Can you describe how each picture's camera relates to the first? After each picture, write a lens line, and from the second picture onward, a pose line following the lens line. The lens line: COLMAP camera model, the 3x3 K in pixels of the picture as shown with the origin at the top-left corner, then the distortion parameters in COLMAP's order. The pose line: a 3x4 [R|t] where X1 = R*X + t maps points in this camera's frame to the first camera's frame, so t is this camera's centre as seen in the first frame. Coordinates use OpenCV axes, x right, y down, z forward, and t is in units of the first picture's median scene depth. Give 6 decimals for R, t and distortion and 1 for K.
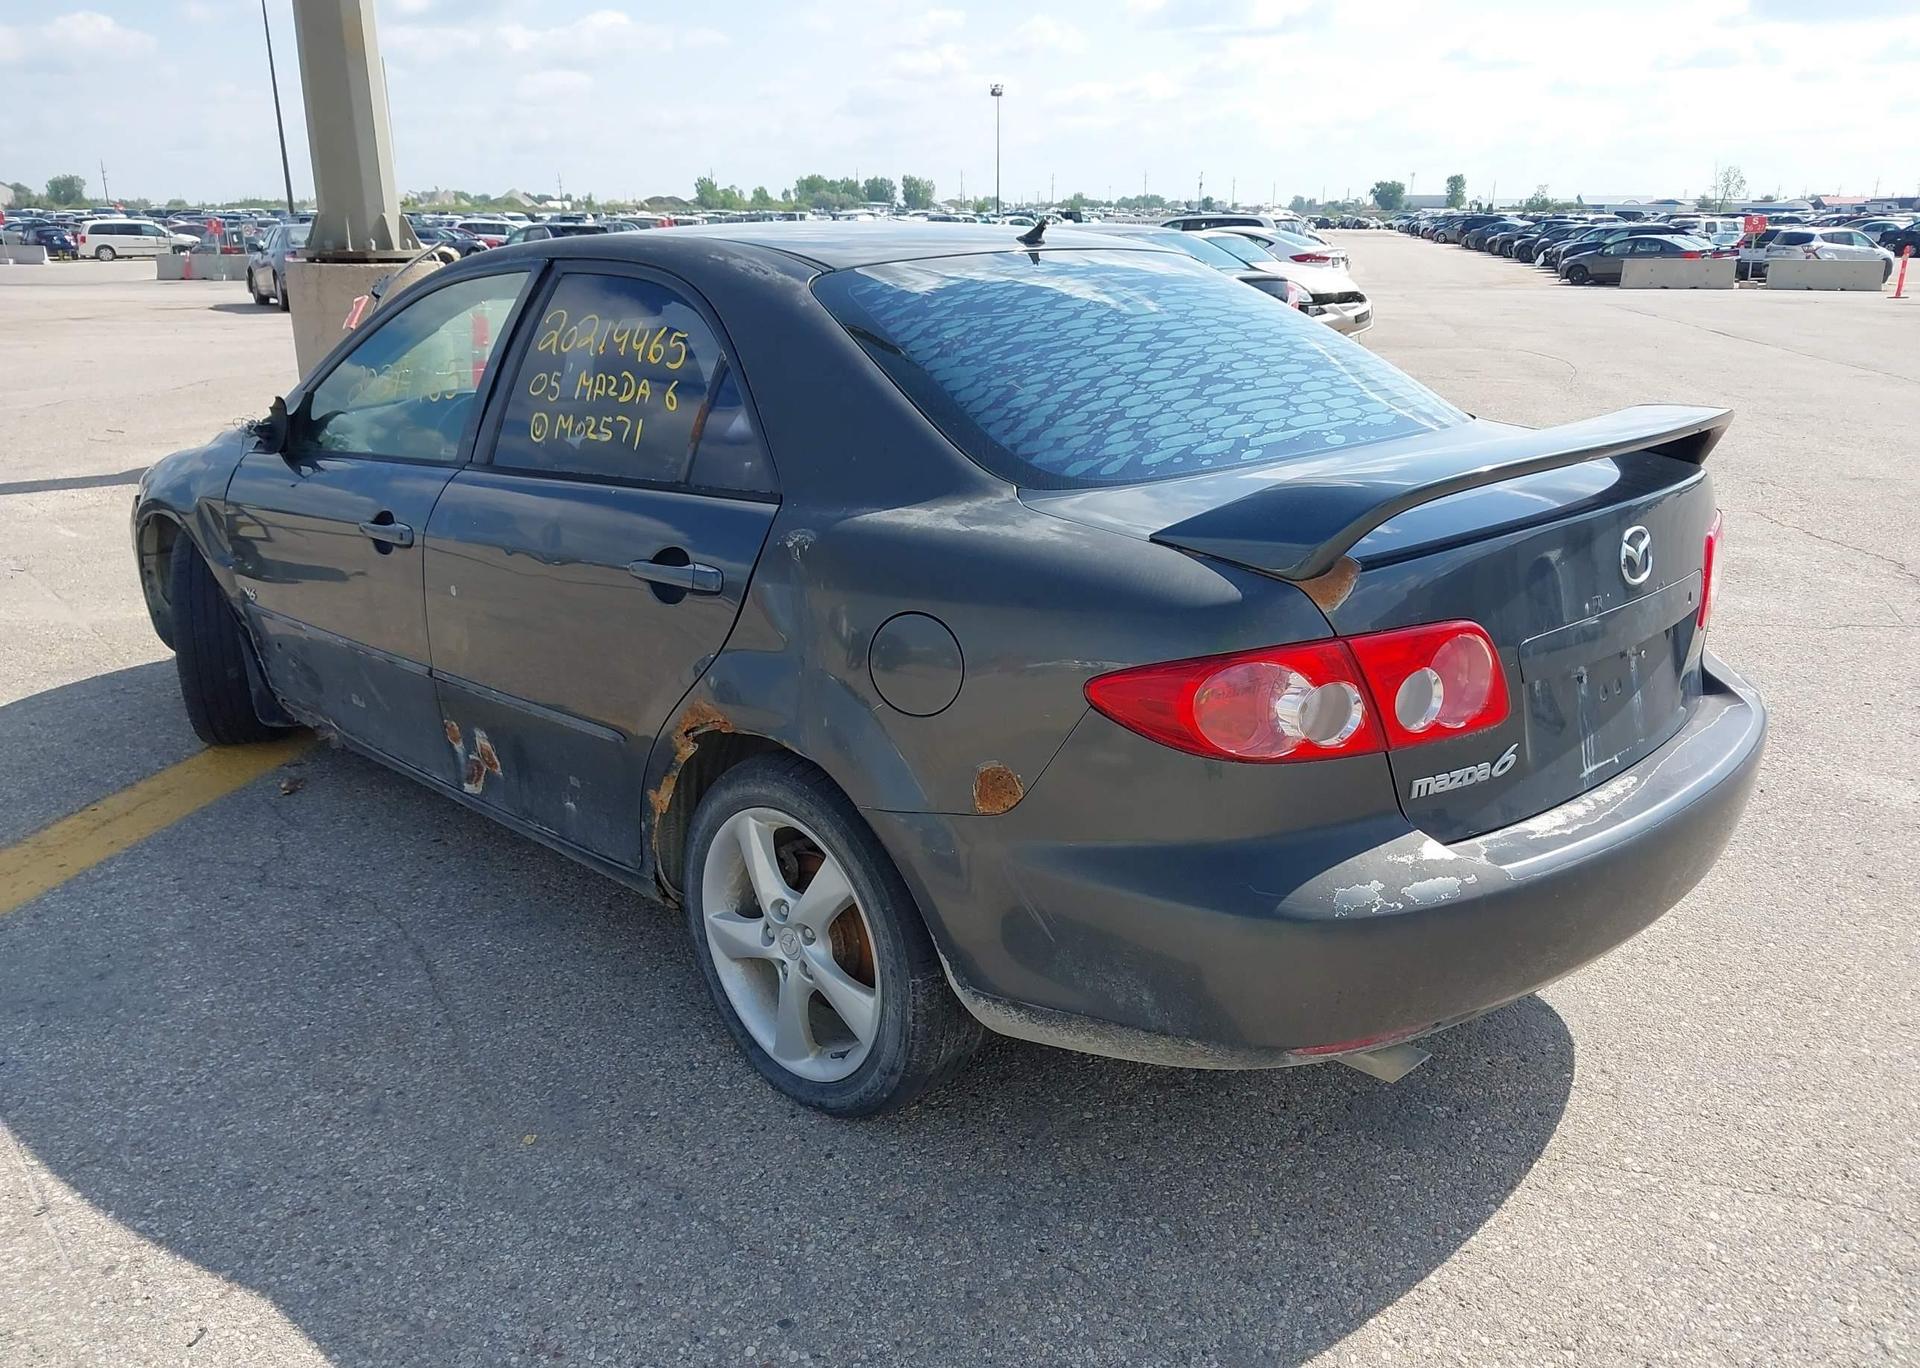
lens RADIAL K [[1543.3, 0, 961.9], [0, 1543.3, 720.4], [0, 0, 1]] dist [0.000018, 0.002587]
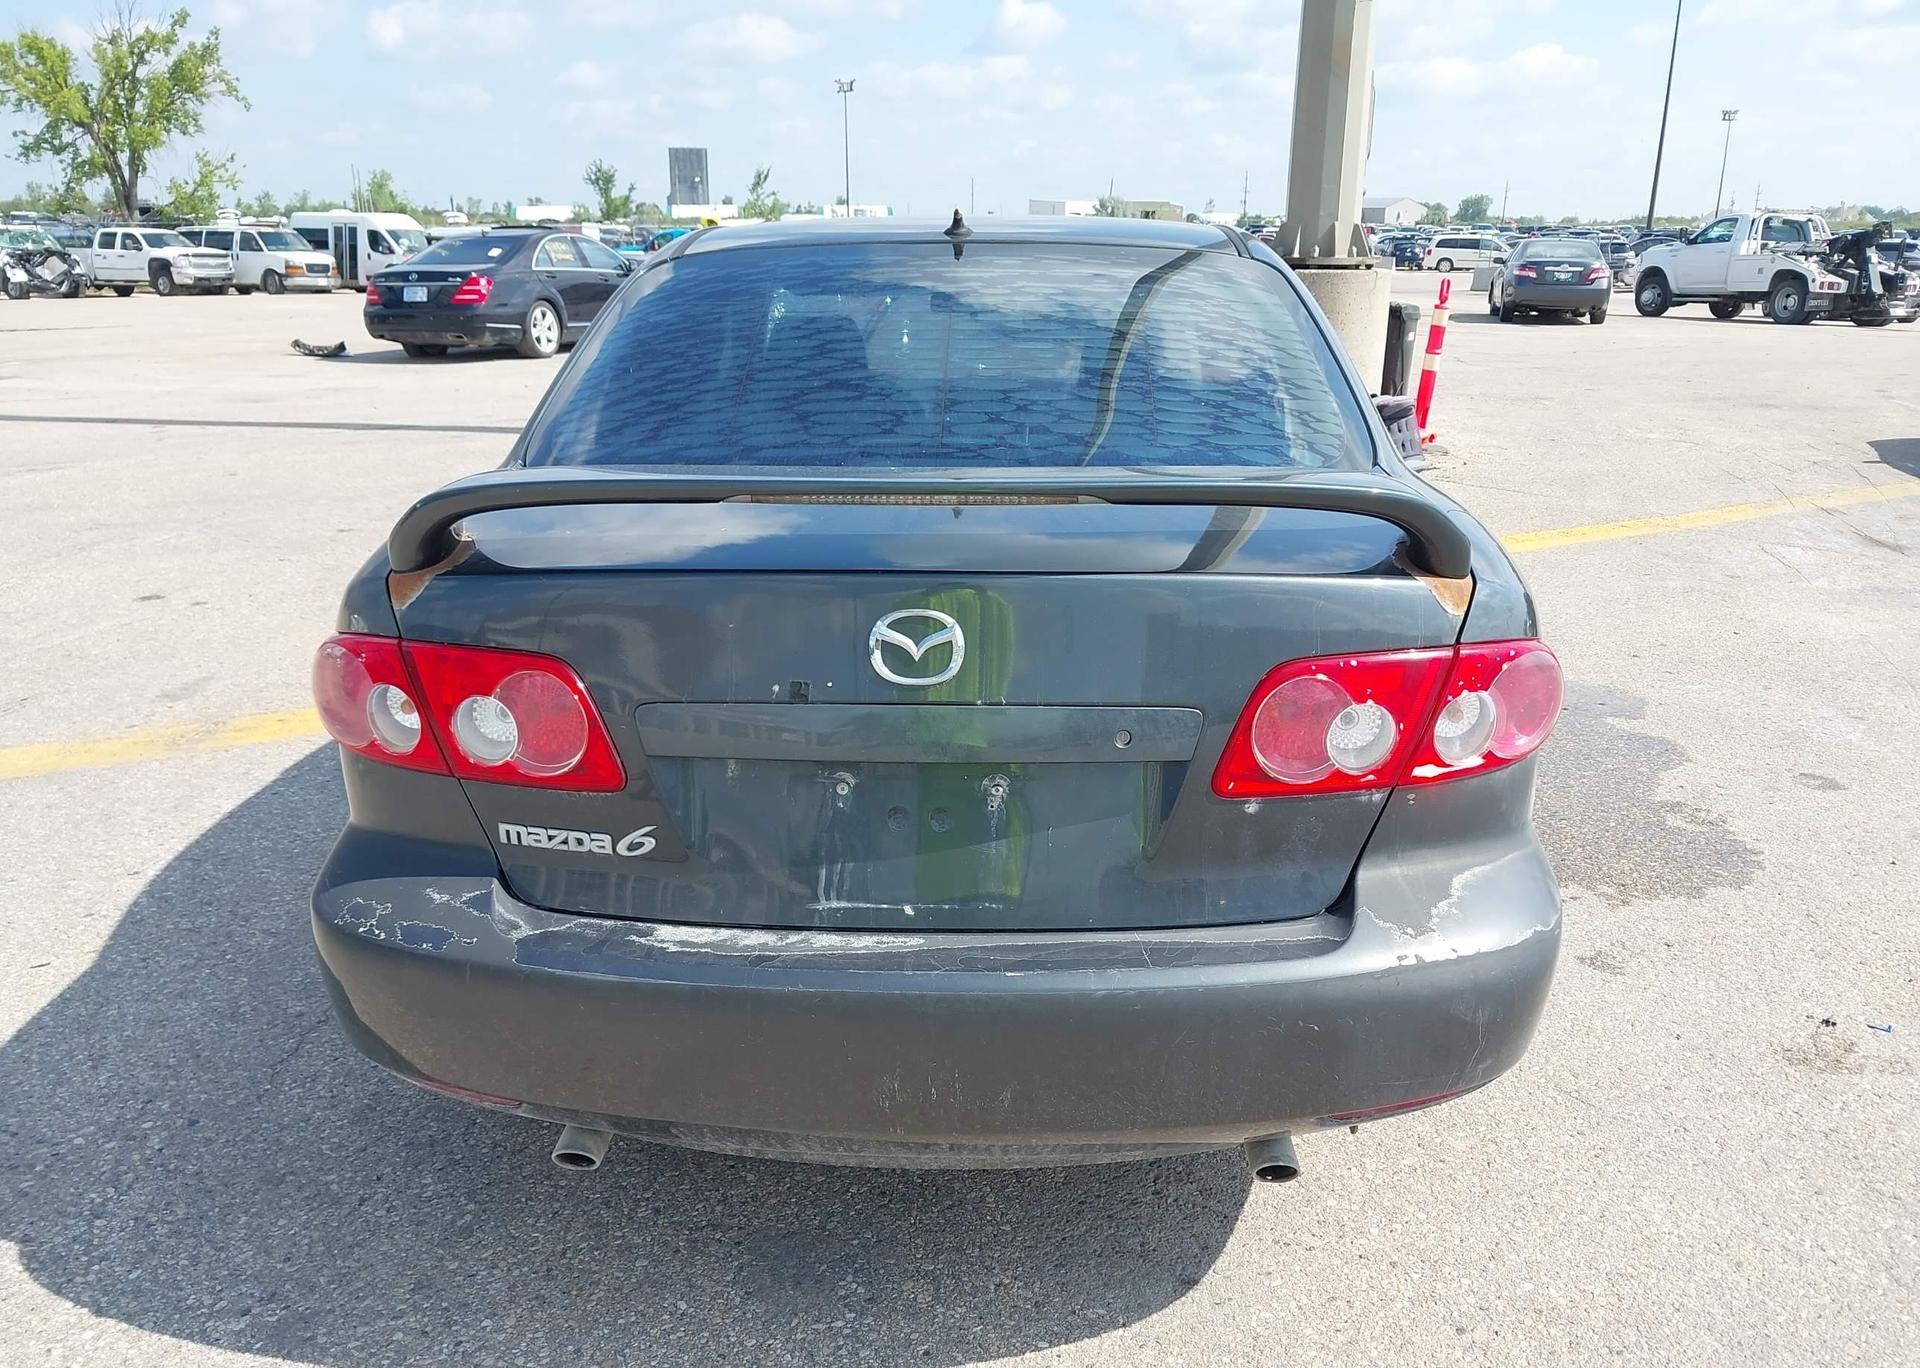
lens RADIAL K [[1537.7, 0, 956.6], [0, 1537.7, 727.1], [0, 0, 1]] dist [0.000540, -0.002664]
pose [[0.684128, 0.227491, -0.692977, 0.712578], [-0.230848, 0.968806, 0.090139, -0.102883], [0.691866, 0.098305, 0.715303, 0.357660]]
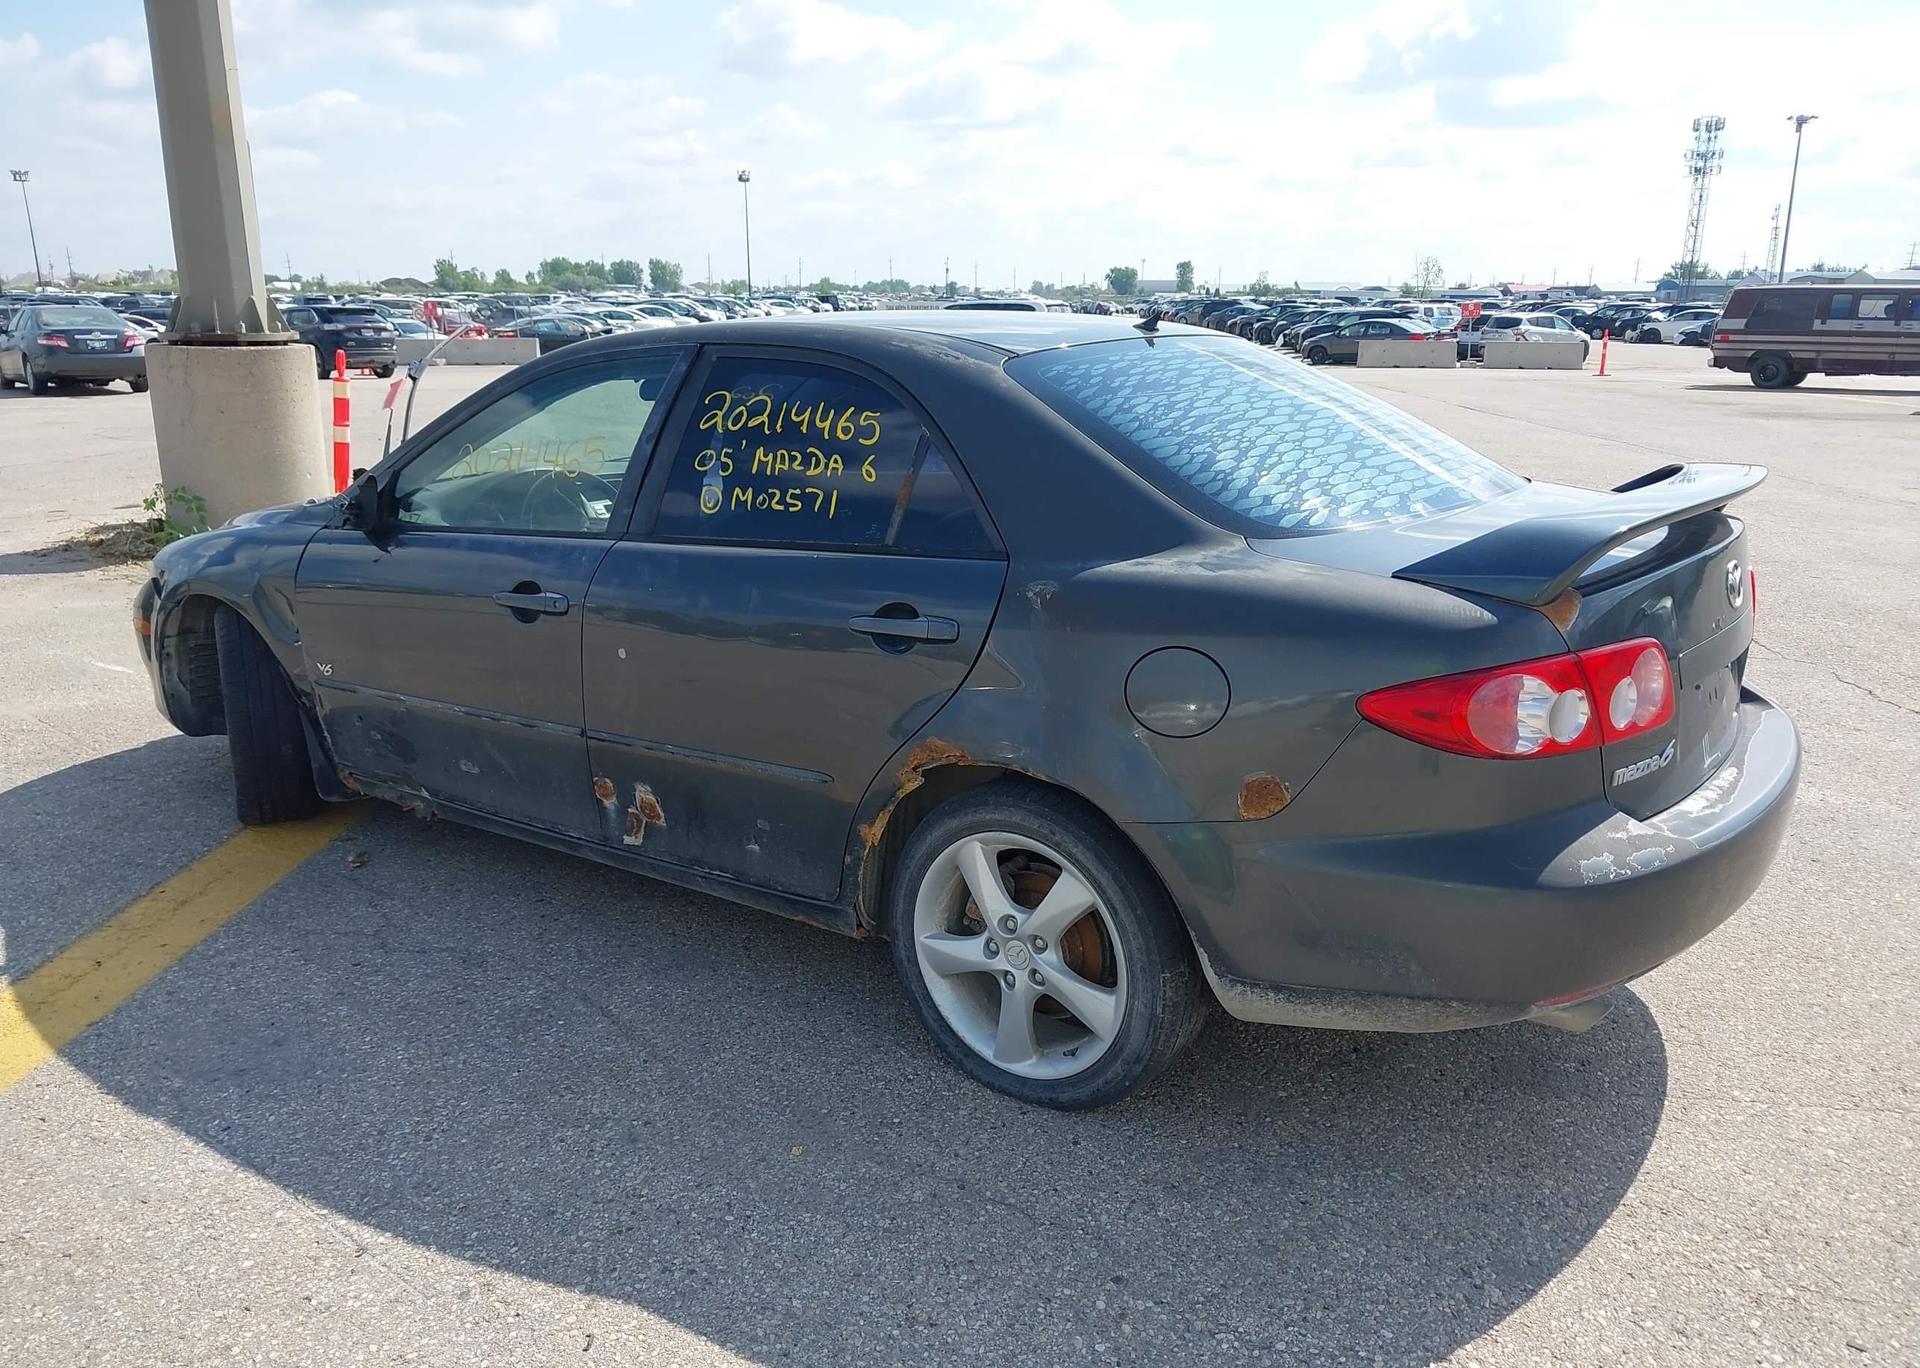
lens RADIAL K [[1535.3, 0, 961.5], [0, 1535.3, 730.9], [0, 0, 1]] dist [-0.007601, 0.022500]
pose [[0.987571, -0.039157, 0.152218, -0.258136], [0.045453, 0.998239, -0.038107, 0.020100], [-0.150458, 0.044552, 0.987612, -0.069482]]
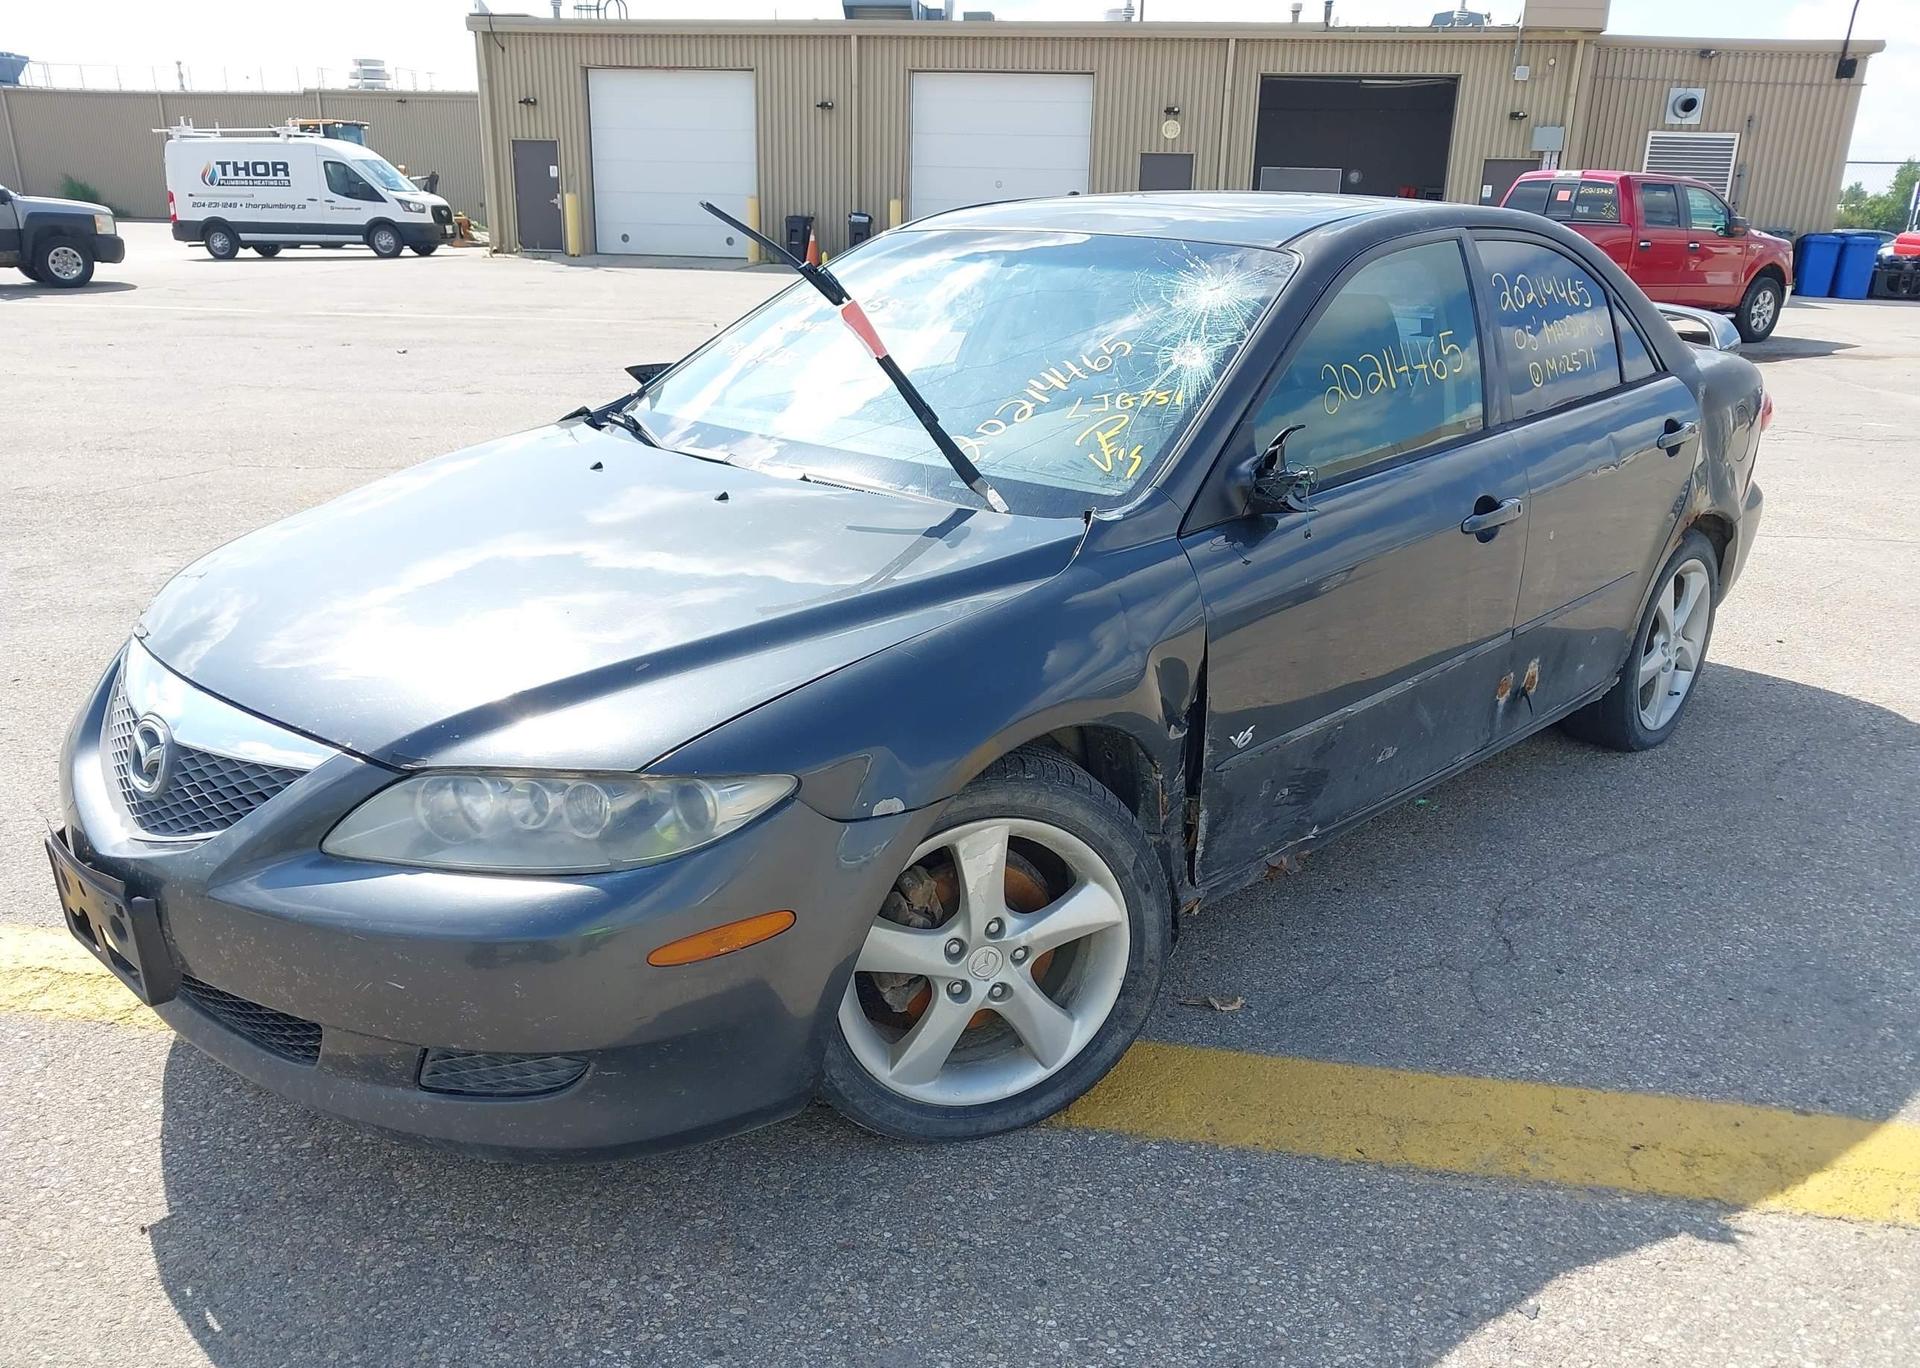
lens RADIAL K [[1535.3, 0, 961.5], [0, 1535.3, 730.9], [0, 0, 1]] dist [-0.007601, 0.022500]
pose [[-0.031663, -0.322825, 0.945929, -1.375703], [0.290208, 0.902663, 0.317773, -0.420602], [-0.956440, 0.284578, 0.065105, 1.360977]]
